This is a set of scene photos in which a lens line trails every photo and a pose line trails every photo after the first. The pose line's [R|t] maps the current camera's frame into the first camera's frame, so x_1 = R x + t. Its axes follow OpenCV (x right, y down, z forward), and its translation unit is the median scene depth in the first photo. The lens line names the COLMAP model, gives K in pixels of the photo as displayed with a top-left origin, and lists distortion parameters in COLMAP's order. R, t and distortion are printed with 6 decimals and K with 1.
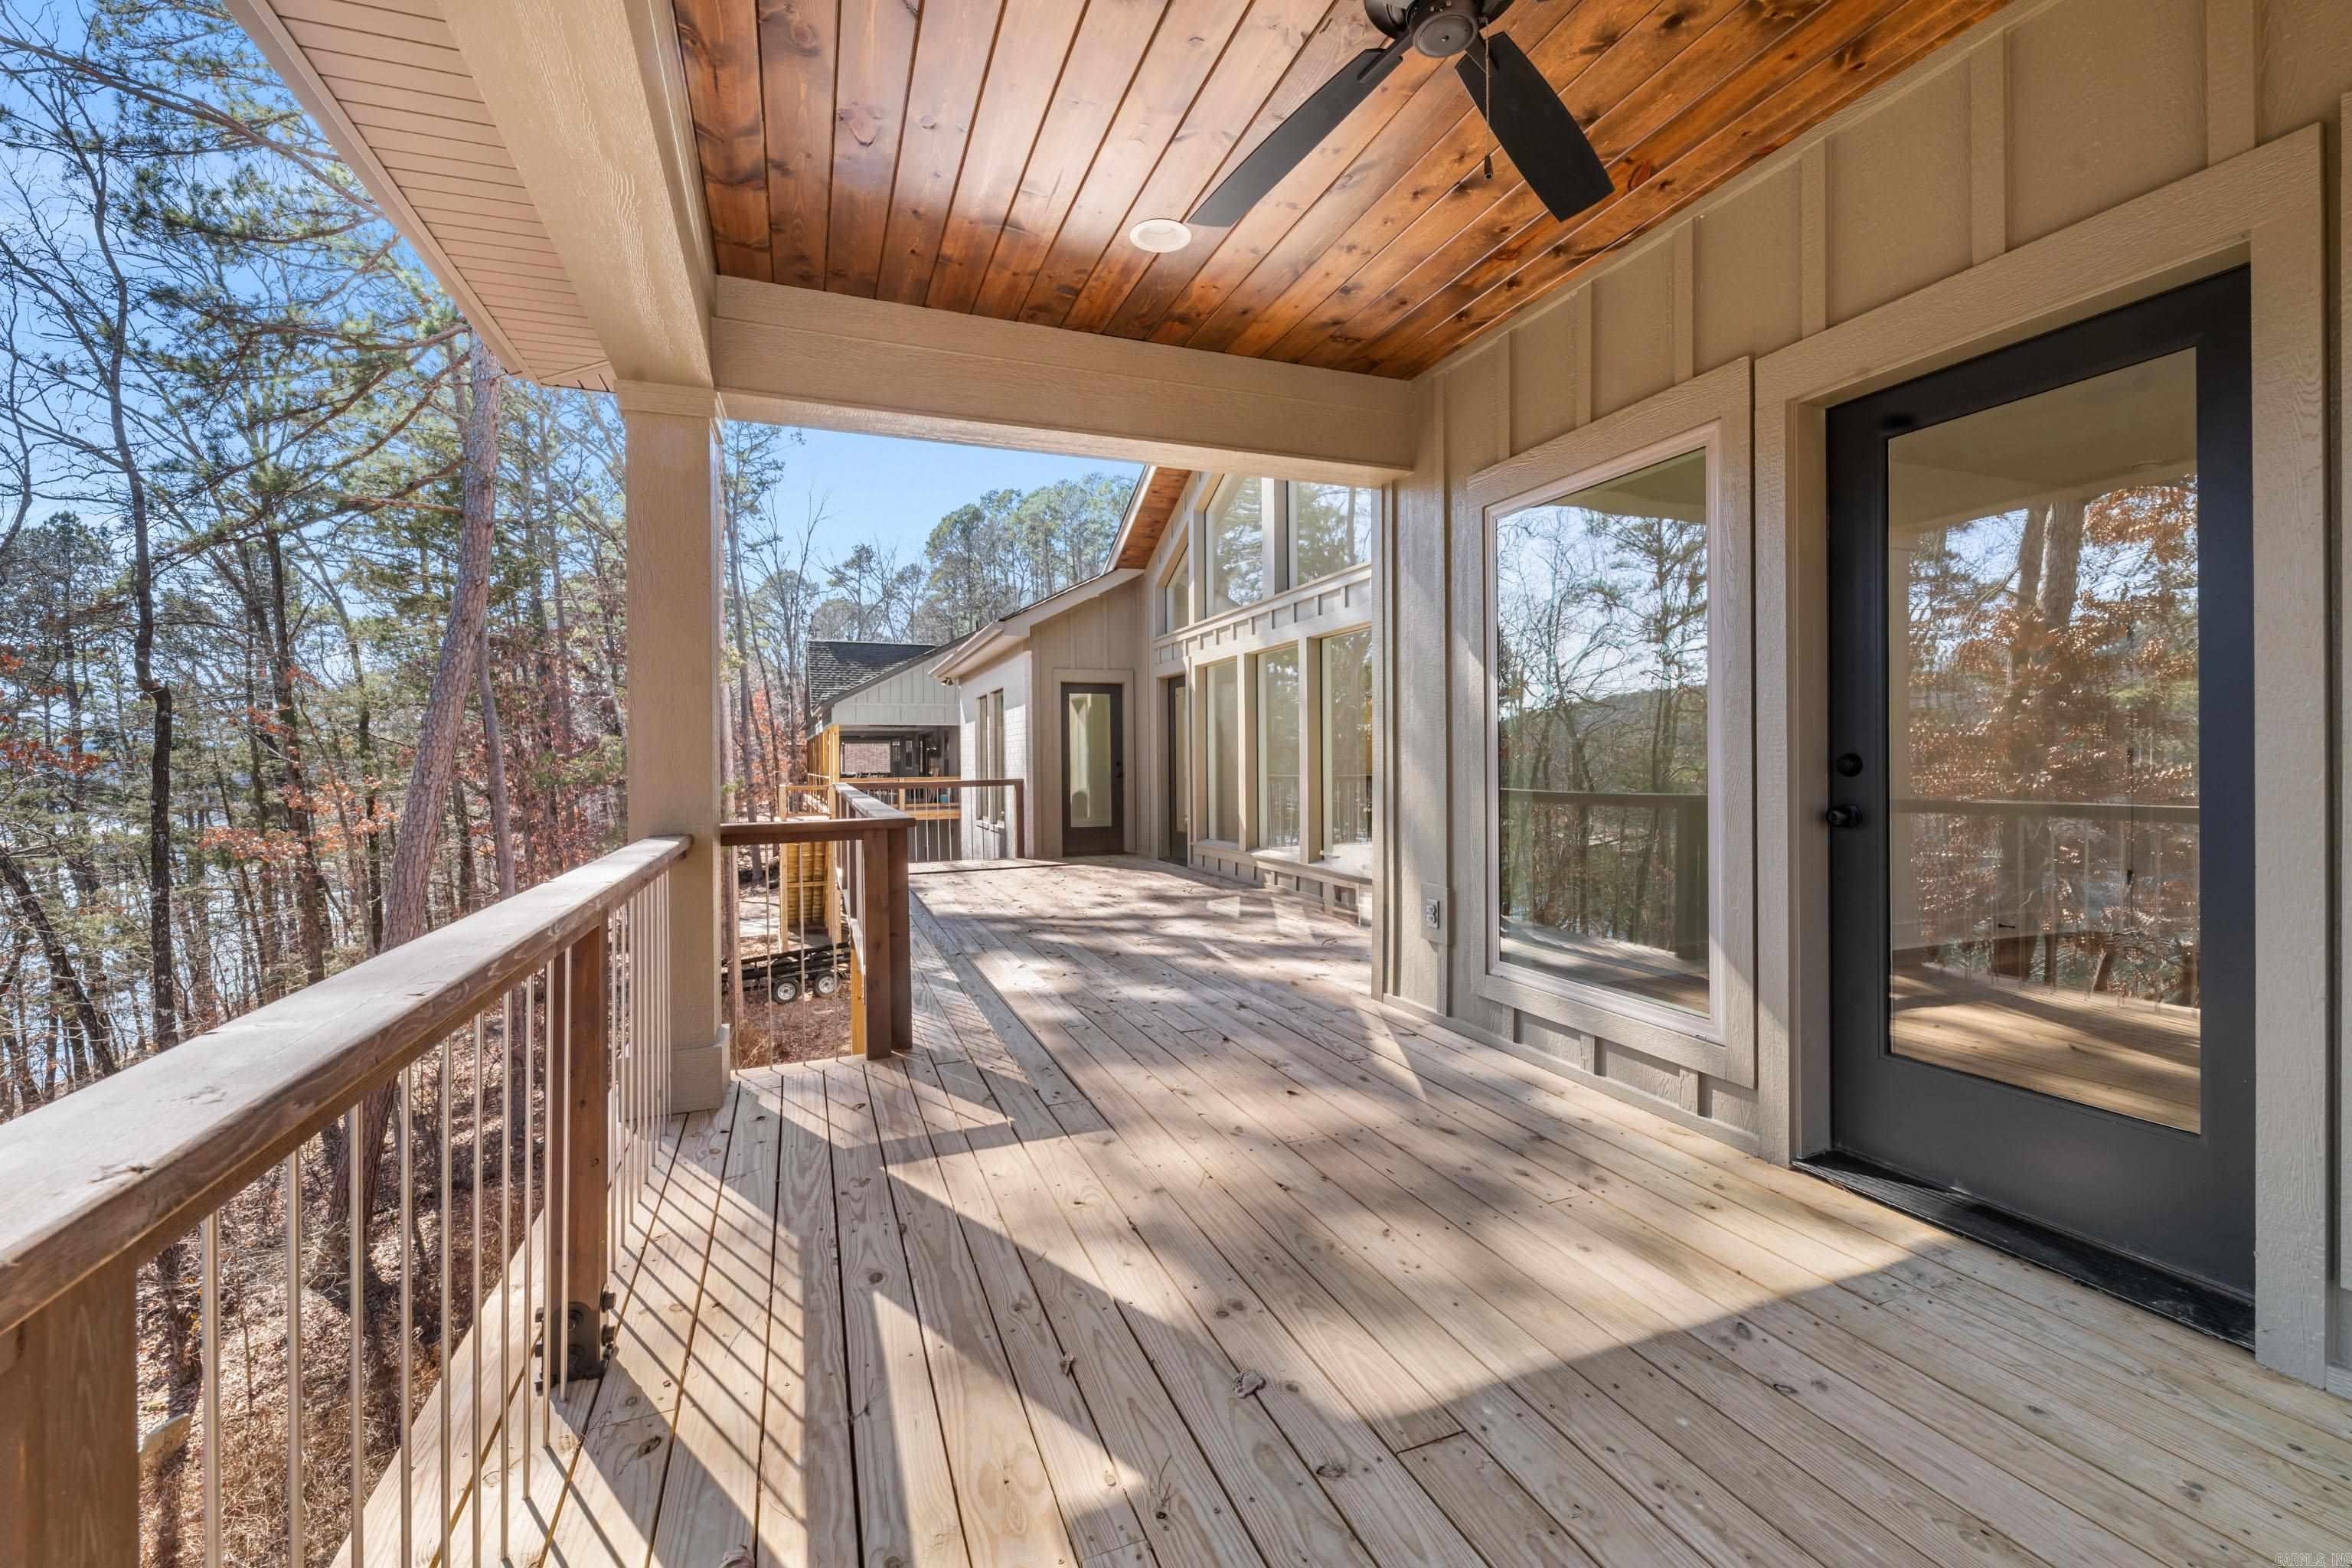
lens RADIAL K [[962.2, 0, 1165.9], [0, 962.2, 772.7], [0, 0, 1]] dist [0.002503, -0.001594]
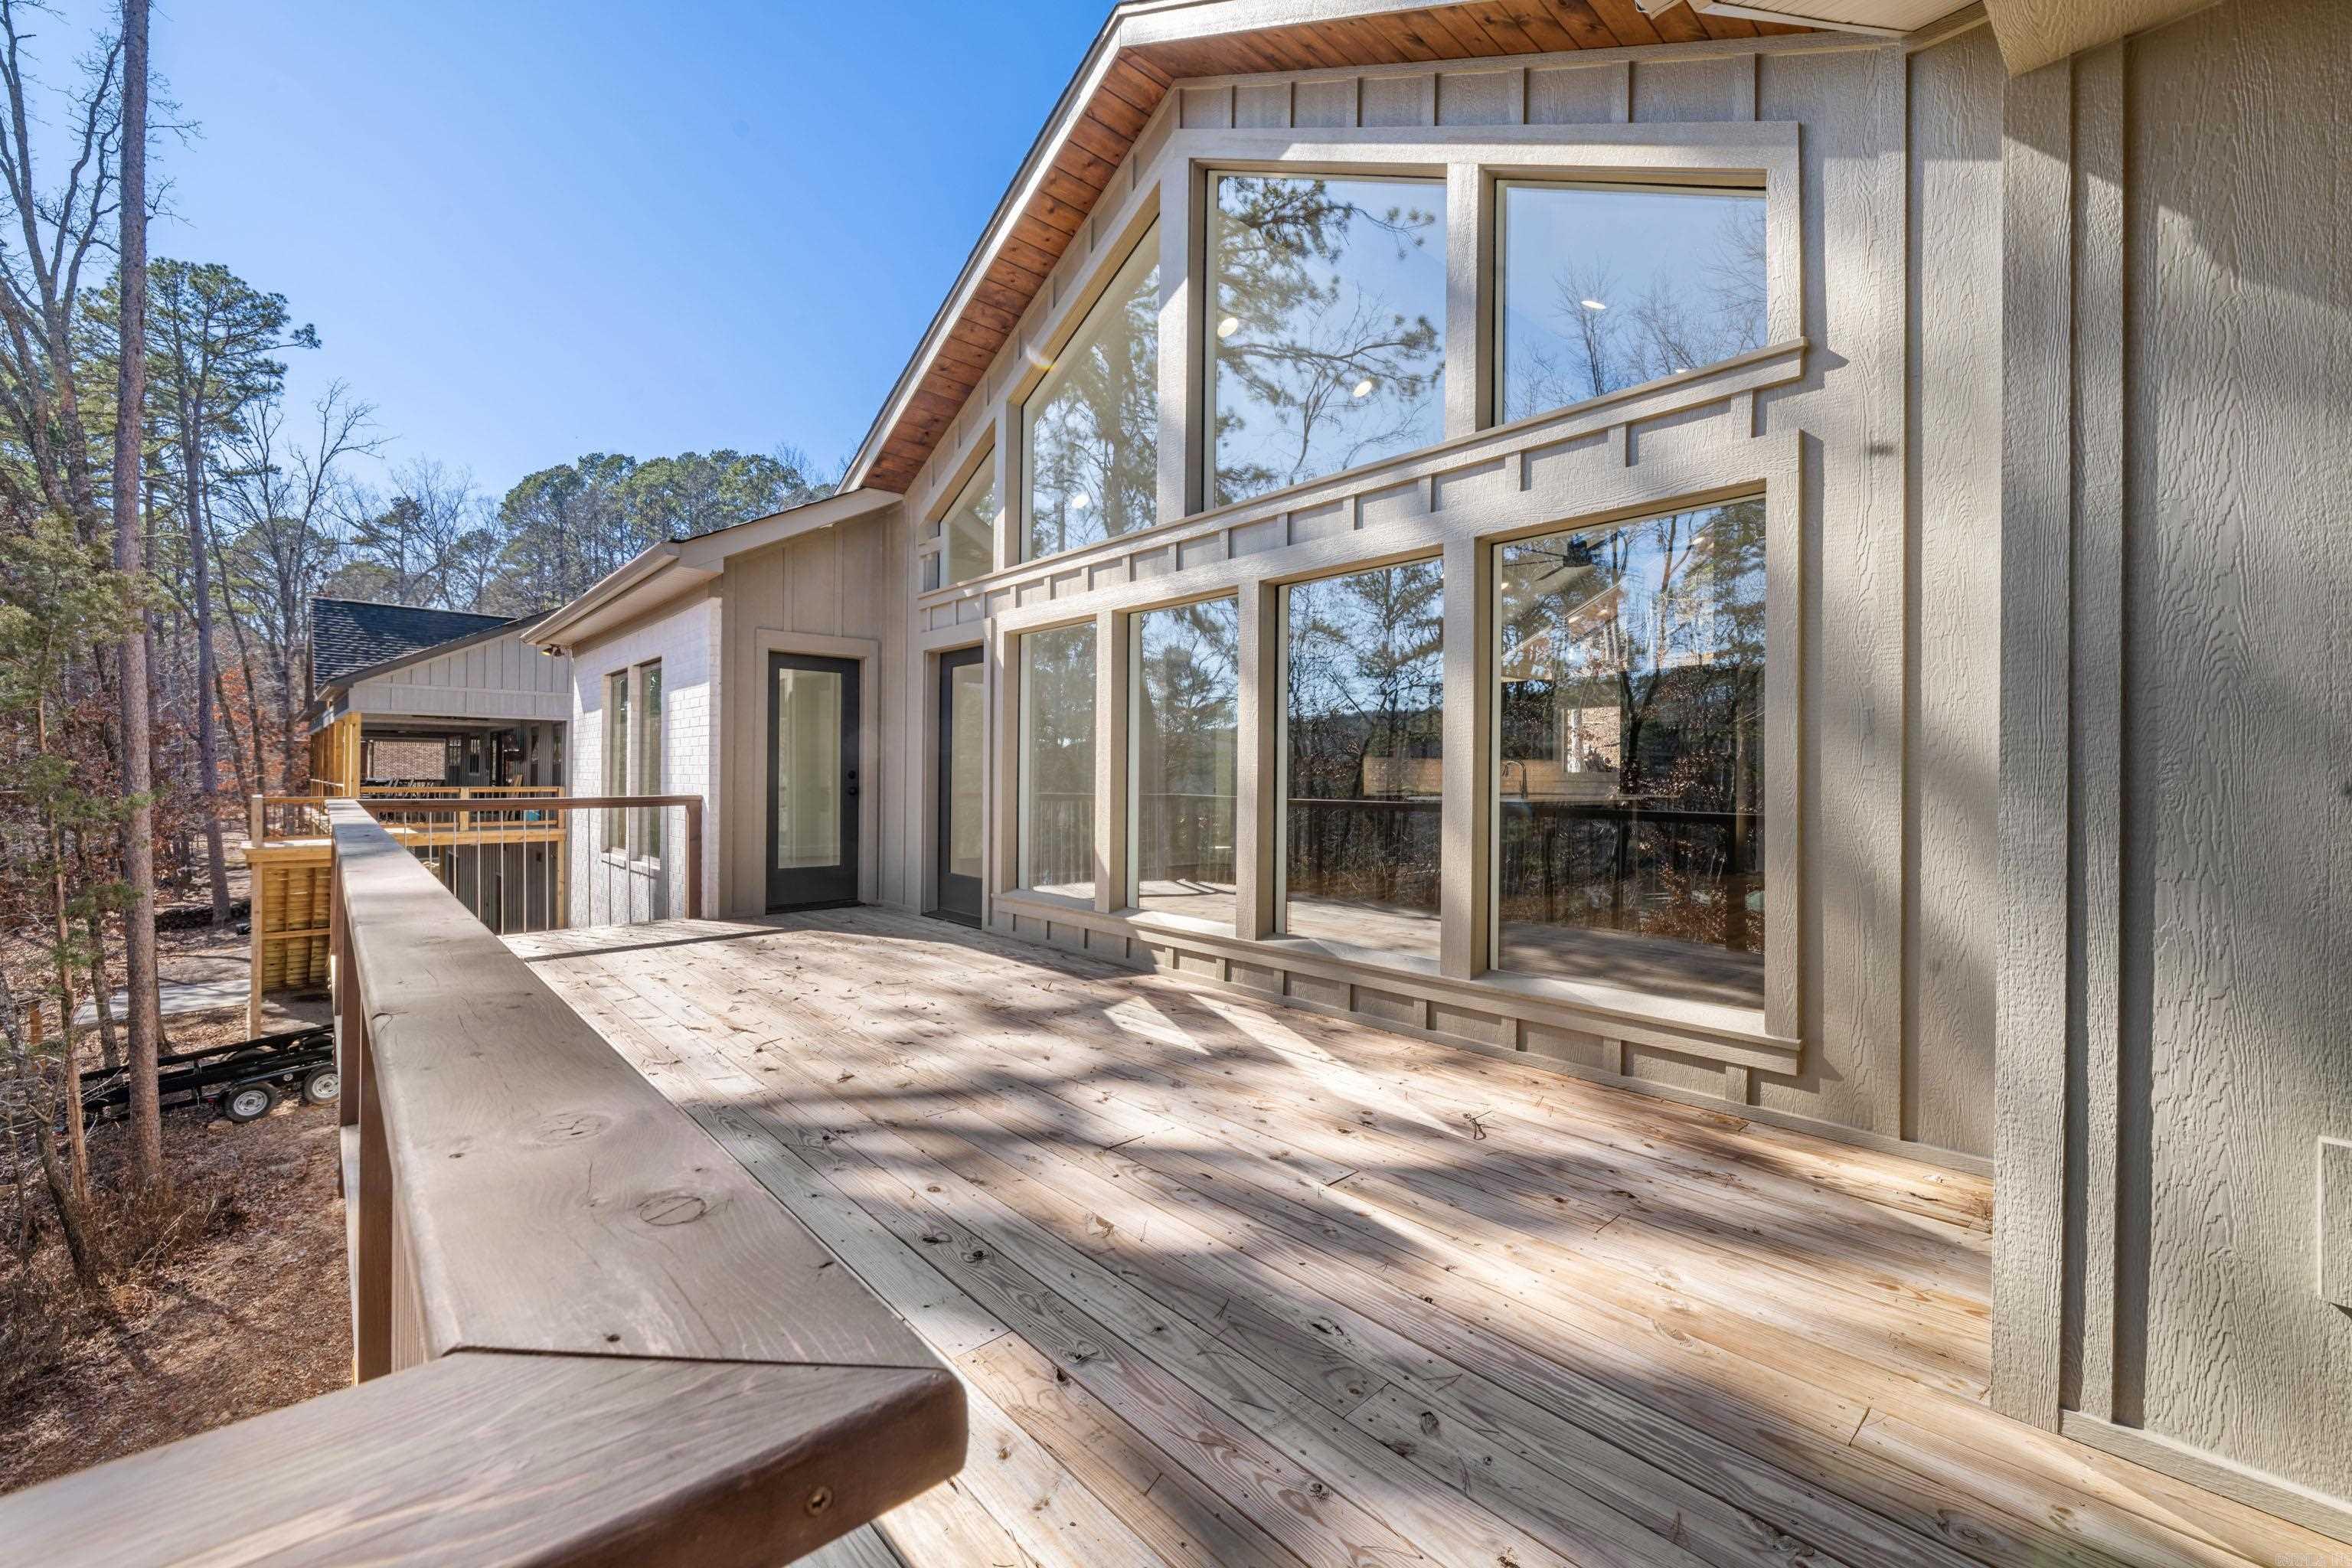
lens RADIAL K [[962.2, 0, 1184.8], [0, 962.2, 771.0], [0, 0, 1]] dist [0.002503, -0.001594]
pose [[0.929394, 0.018254, 0.368637, -0.048482], [-0.012398, 0.999757, -0.018249, -0.001454], [-0.368880, 0.012390, 0.929394, 0.160691]]
